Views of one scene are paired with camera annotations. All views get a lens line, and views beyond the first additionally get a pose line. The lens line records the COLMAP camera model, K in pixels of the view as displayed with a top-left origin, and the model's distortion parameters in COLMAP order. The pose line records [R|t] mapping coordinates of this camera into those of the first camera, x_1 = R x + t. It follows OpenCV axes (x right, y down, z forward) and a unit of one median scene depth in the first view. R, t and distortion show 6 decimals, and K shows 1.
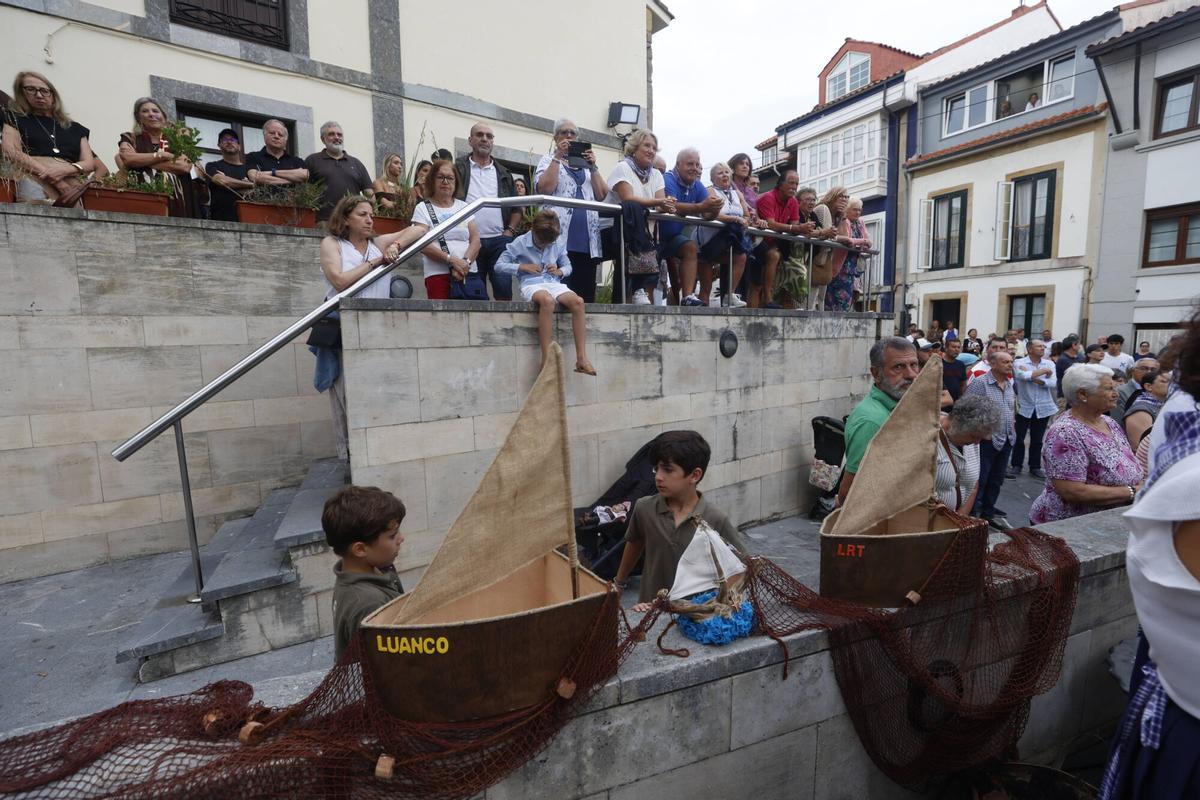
lens RADIAL K [[595.1, 0, 606.9], [0, 595.1, 398.0], [0, 0, 1]] dist [-0.011583, 0.000594]
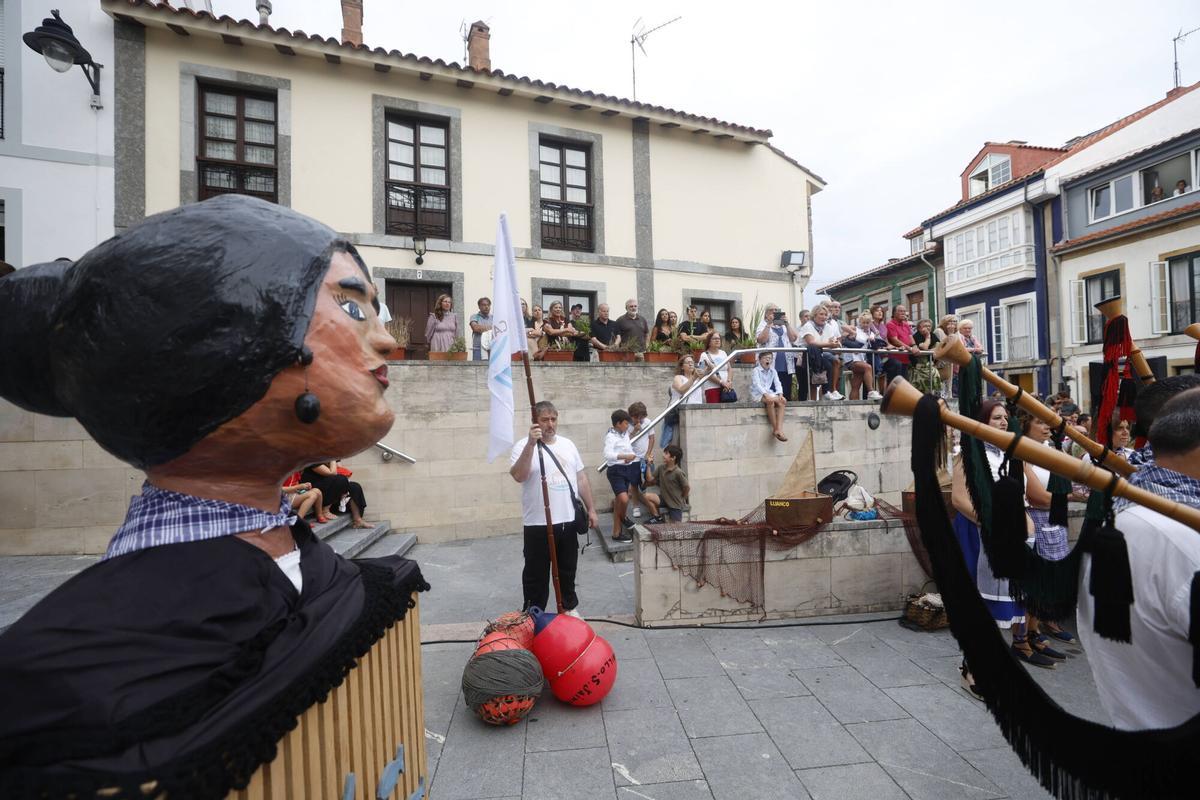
lens RADIAL K [[589.0, 0, 596.0], [0, 589.0, 395.5], [0, 0, 1]] dist [-0.015658, 0.003052]
pose [[0.965750, -0.015417, -0.259016, -0.089576], [-0.015849, 0.992865, -0.118189, 0.032942], [0.258989, 0.118246, 0.958615, -0.587875]]
